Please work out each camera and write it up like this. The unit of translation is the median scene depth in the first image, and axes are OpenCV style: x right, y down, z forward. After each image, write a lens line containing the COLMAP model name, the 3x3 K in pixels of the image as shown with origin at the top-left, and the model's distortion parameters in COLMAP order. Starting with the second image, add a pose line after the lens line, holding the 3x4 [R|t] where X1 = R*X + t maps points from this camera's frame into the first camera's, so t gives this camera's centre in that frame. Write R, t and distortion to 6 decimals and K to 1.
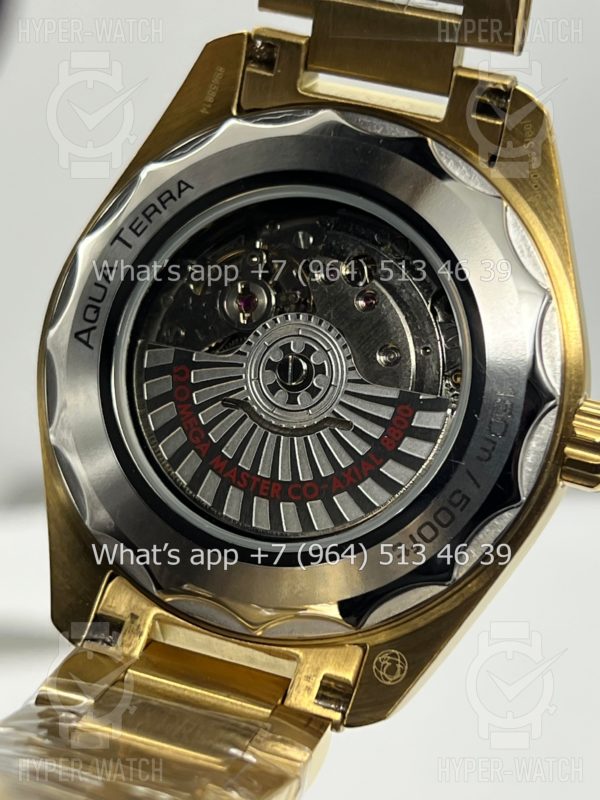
lens RADIAL K [[1783.7, 0, 300.0], [0, 1783.7, 400.0], [0, 0, 1]] dist [0.592988, 0.342391]
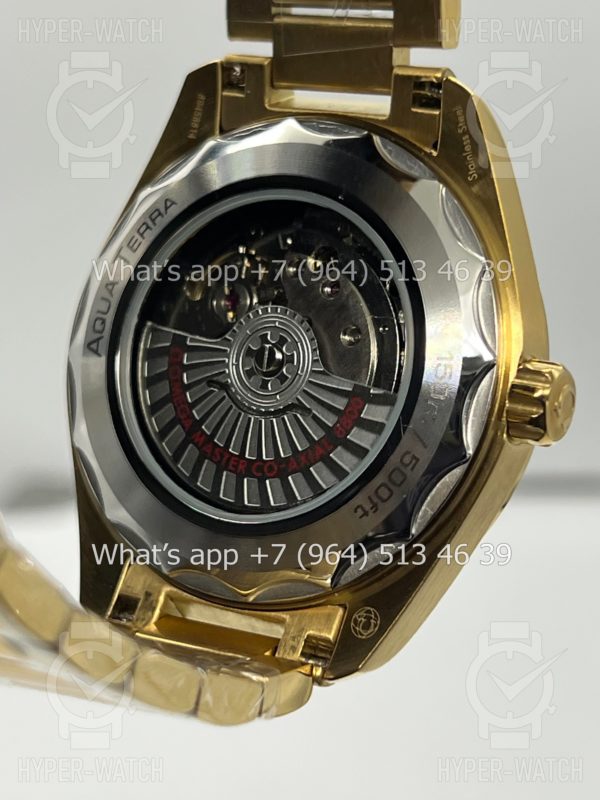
lens RADIAL K [[1783.7, 0, 300.0], [0, 1783.7, 400.0], [0, 0, 1]] dist [0.592988, 0.342391]
pose [[0.972165, -0.080522, -0.220024, 0.249587], [0.066249, 0.995238, -0.071507, 0.087010], [0.224734, 0.054940, 0.972870, -0.053016]]
